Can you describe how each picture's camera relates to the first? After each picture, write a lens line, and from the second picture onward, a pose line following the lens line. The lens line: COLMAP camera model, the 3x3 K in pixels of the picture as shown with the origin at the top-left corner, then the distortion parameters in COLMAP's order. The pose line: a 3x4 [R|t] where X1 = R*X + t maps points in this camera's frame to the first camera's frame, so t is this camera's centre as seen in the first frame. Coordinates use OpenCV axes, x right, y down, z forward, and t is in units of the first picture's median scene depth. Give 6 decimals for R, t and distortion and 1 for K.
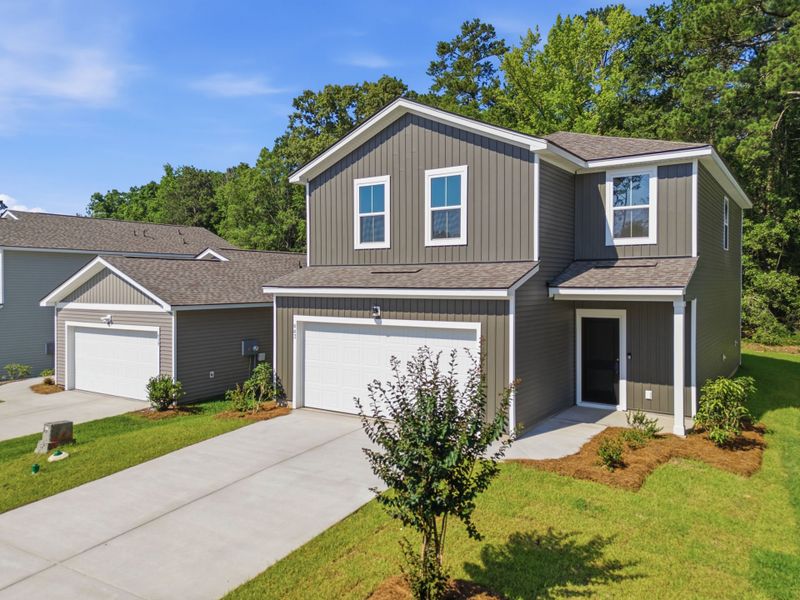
lens RADIAL K [[591.0, 0, 396.9], [0, 591.0, 297.4], [0, 0, 1]] dist [0.020598, -0.021708]
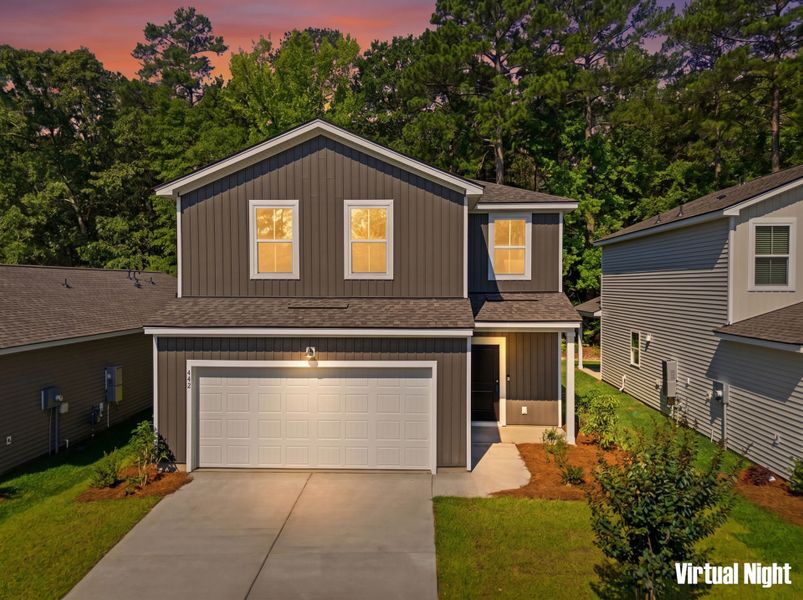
lens RADIAL K [[593.2, 0, 400.7], [0, 593.2, 299.0], [0, 0, 1]] dist [0.020598, -0.021708]
pose [[0.845718, -0.010904, 0.533518, -0.378976], [0.010099, 0.999939, 0.004427, -0.057414], [-0.533534, 0.001644, 0.845777, 0.143654]]
